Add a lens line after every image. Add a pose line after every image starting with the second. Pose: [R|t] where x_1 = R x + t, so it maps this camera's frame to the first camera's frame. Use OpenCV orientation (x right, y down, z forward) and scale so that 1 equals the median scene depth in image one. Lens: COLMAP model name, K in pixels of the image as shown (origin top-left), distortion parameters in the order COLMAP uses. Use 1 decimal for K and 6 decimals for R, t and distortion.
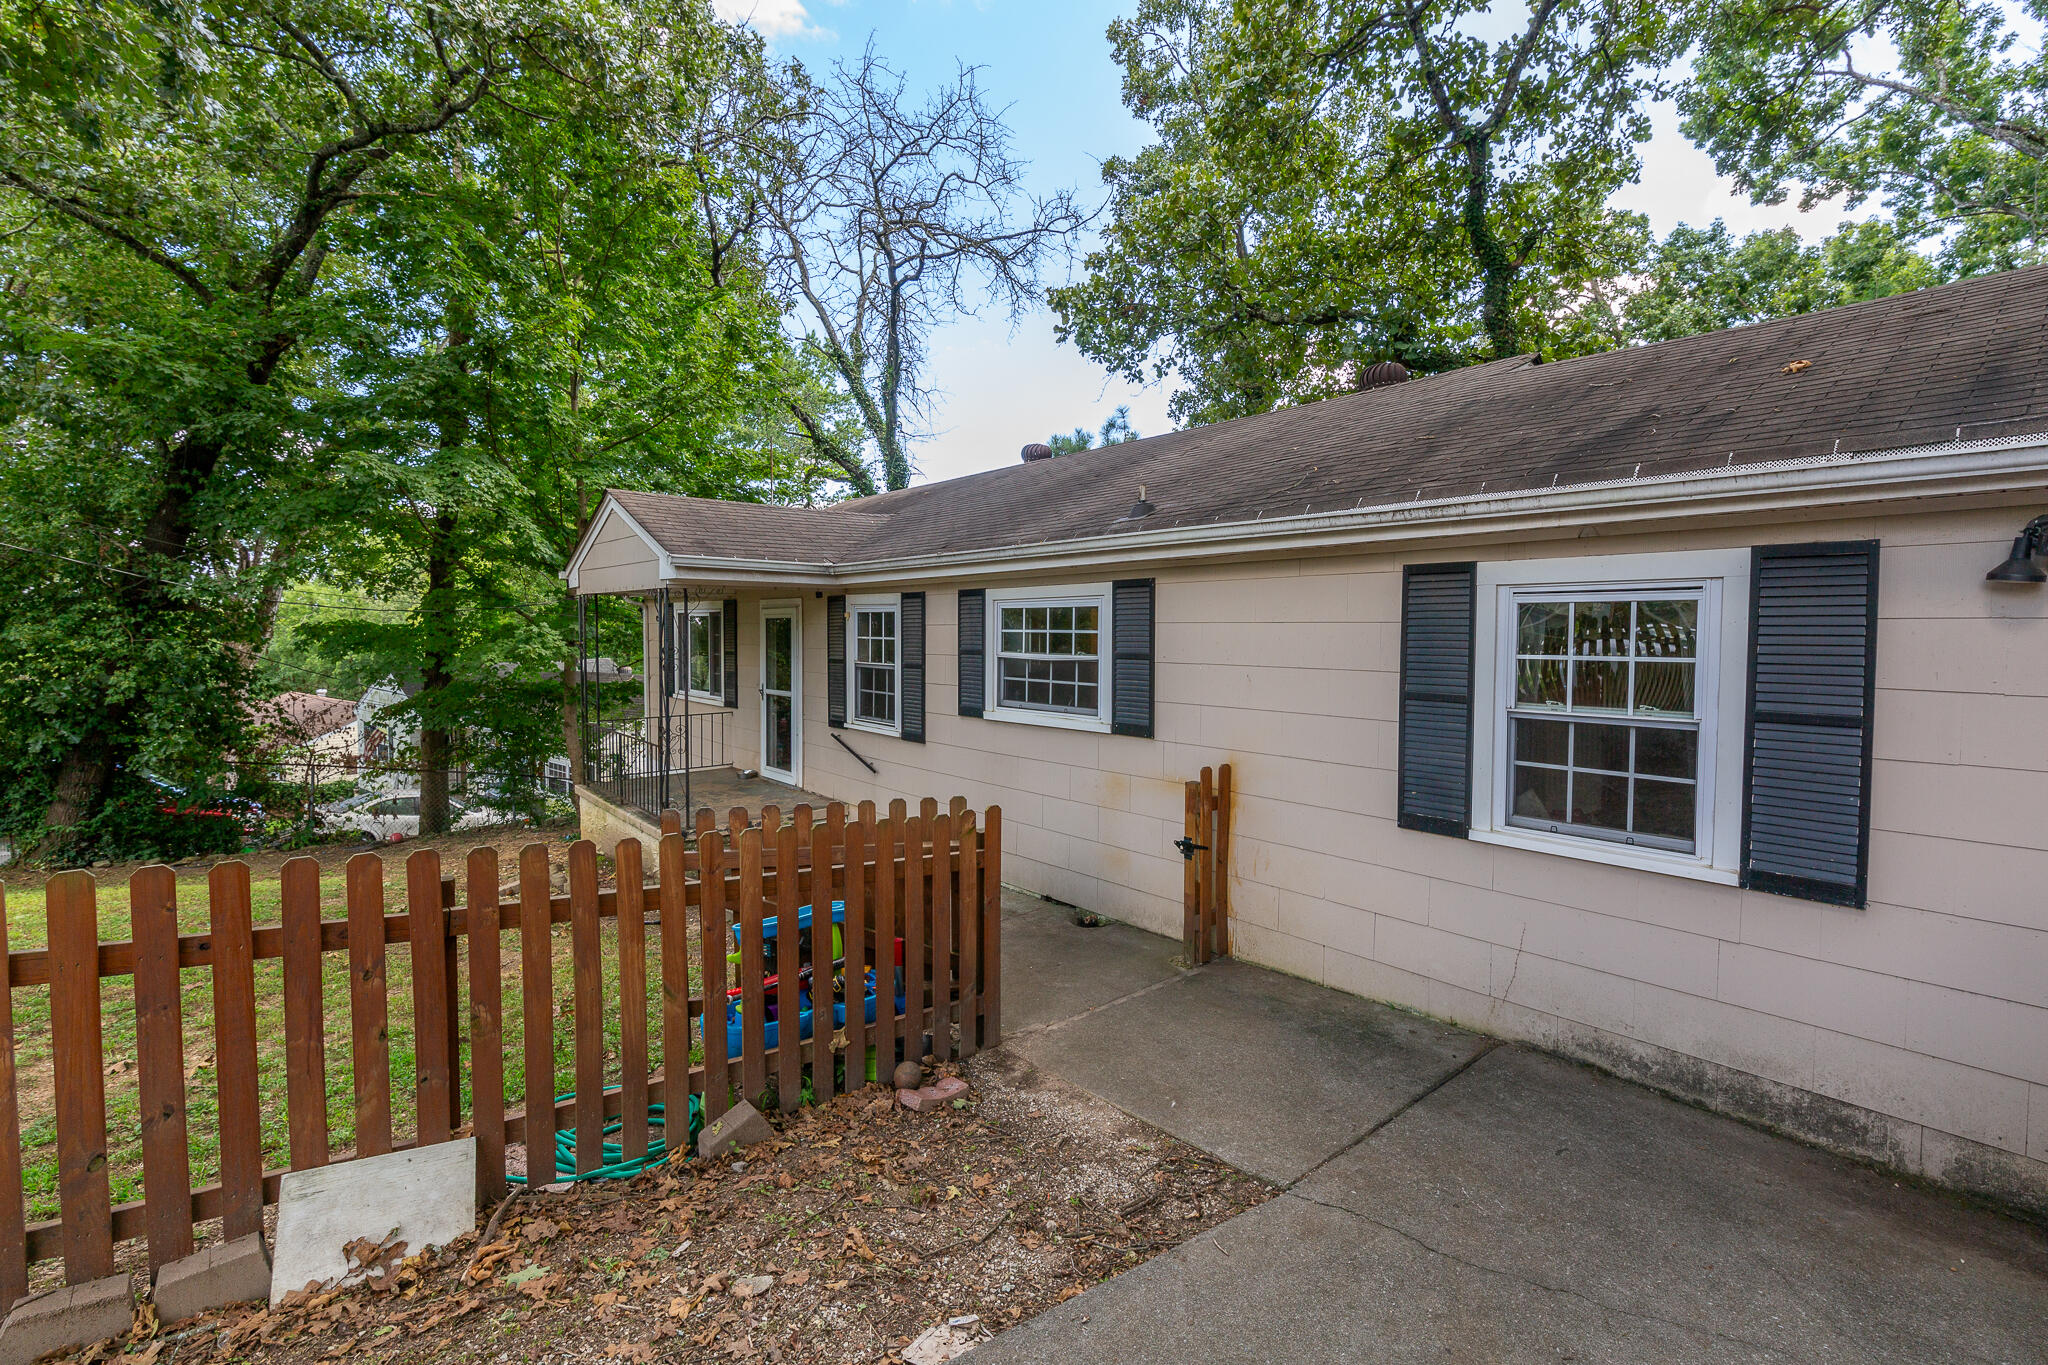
lens RADIAL K [[892.0, 0, 1017.6], [0, 892.0, 666.1], [0, 0, 1]] dist [-0.003161, -0.000292]
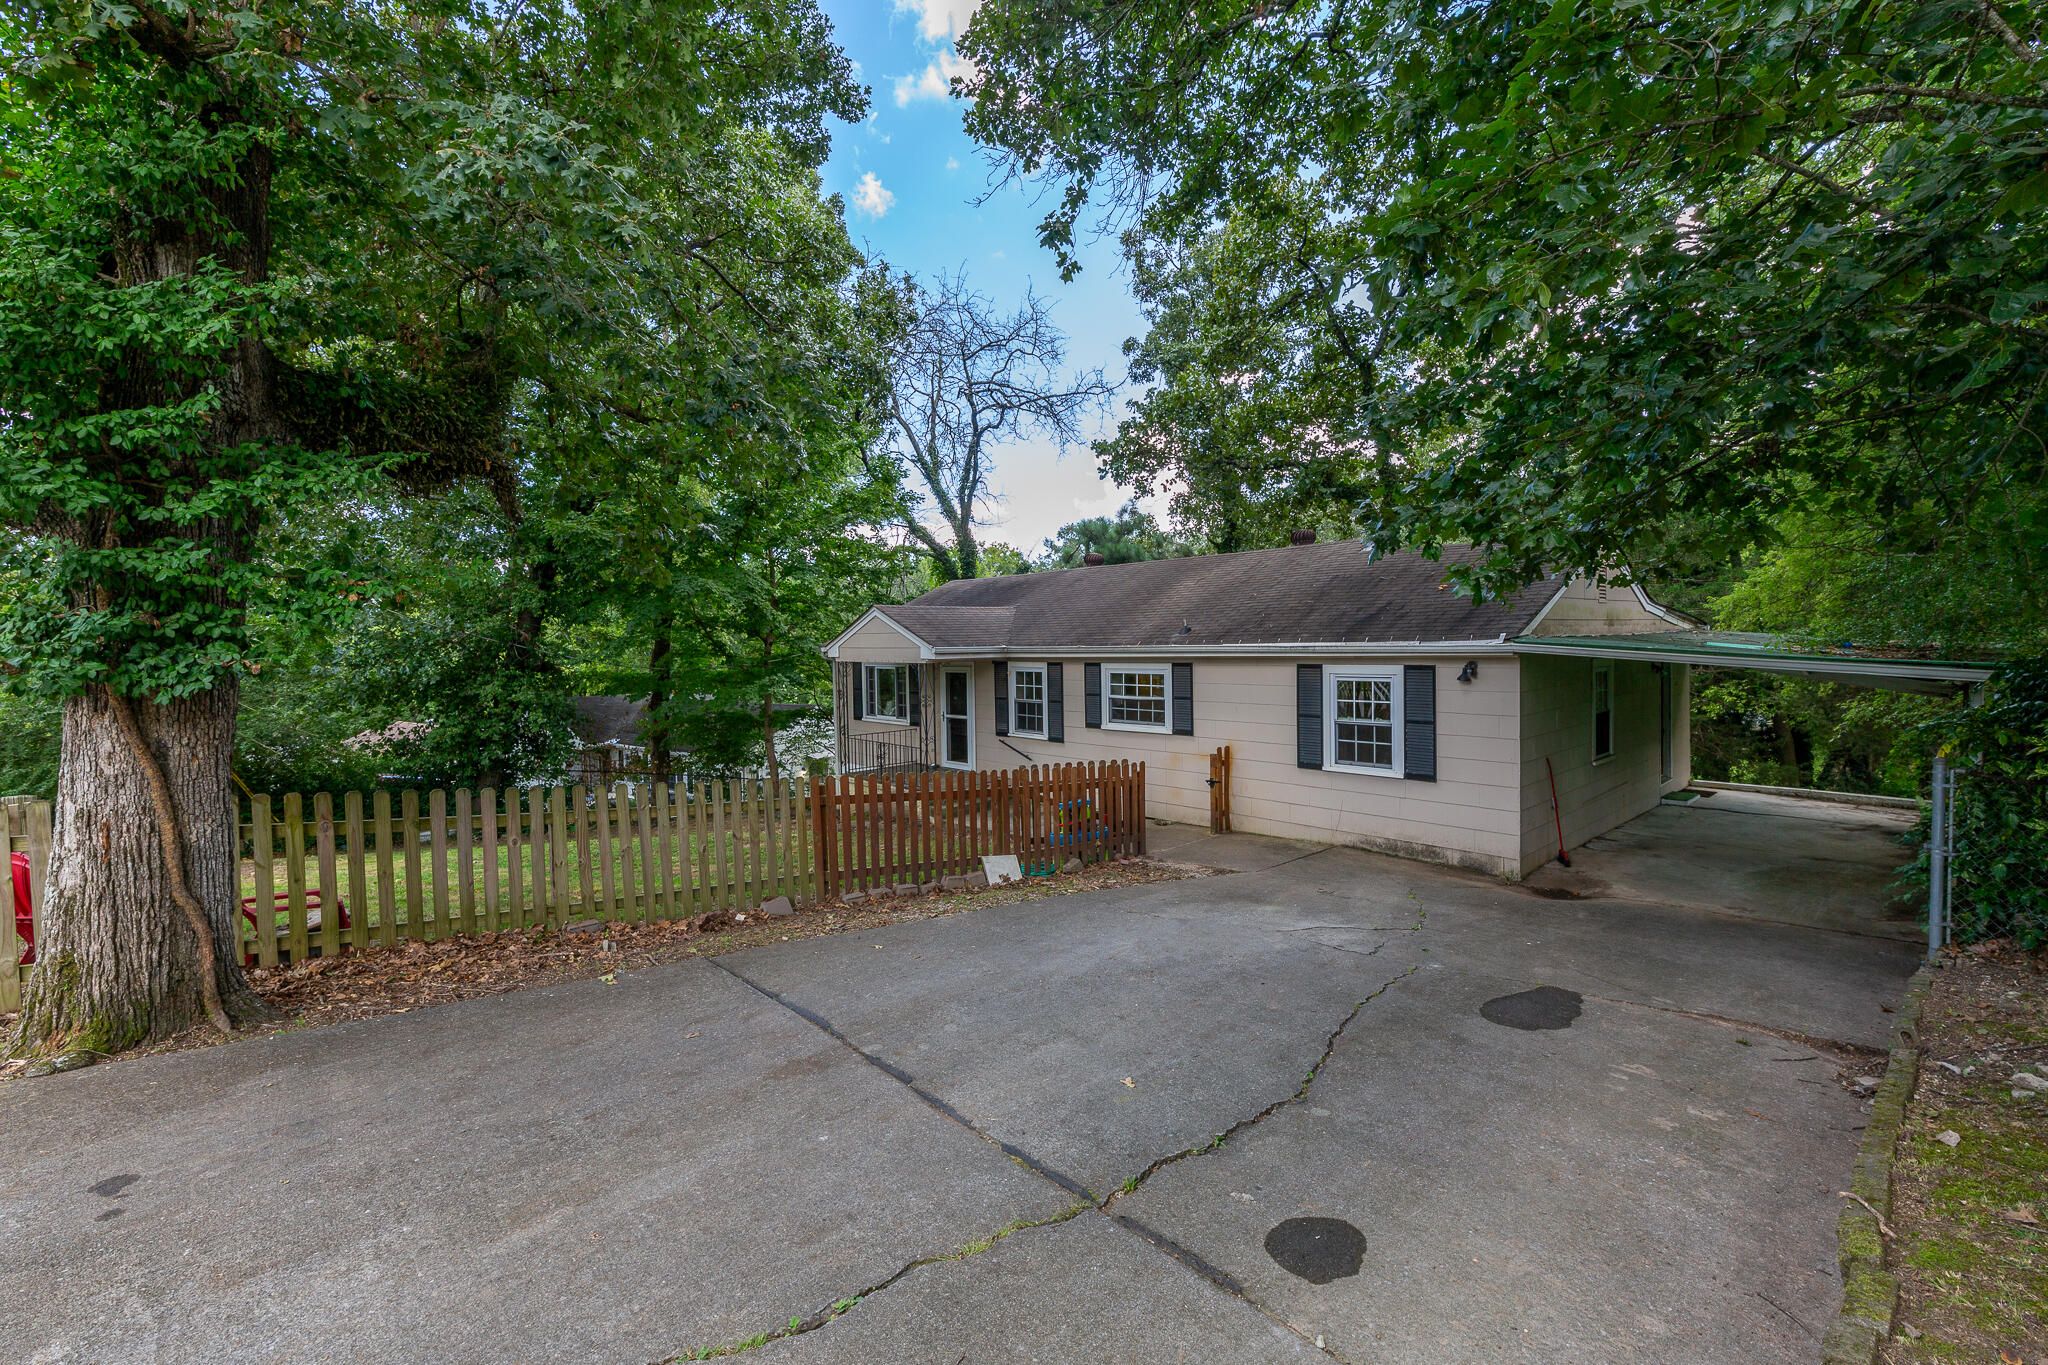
lens RADIAL K [[922.3, 0, 1005.7], [0, 922.3, 679.9], [0, 0, 1]] dist [0.000862, -0.000008]
pose [[0.999468, -0.022189, 0.023910, -0.280555], [0.022070, 0.999743, 0.005249, -0.061068], [-0.024020, -0.004719, 0.999700, -0.979340]]
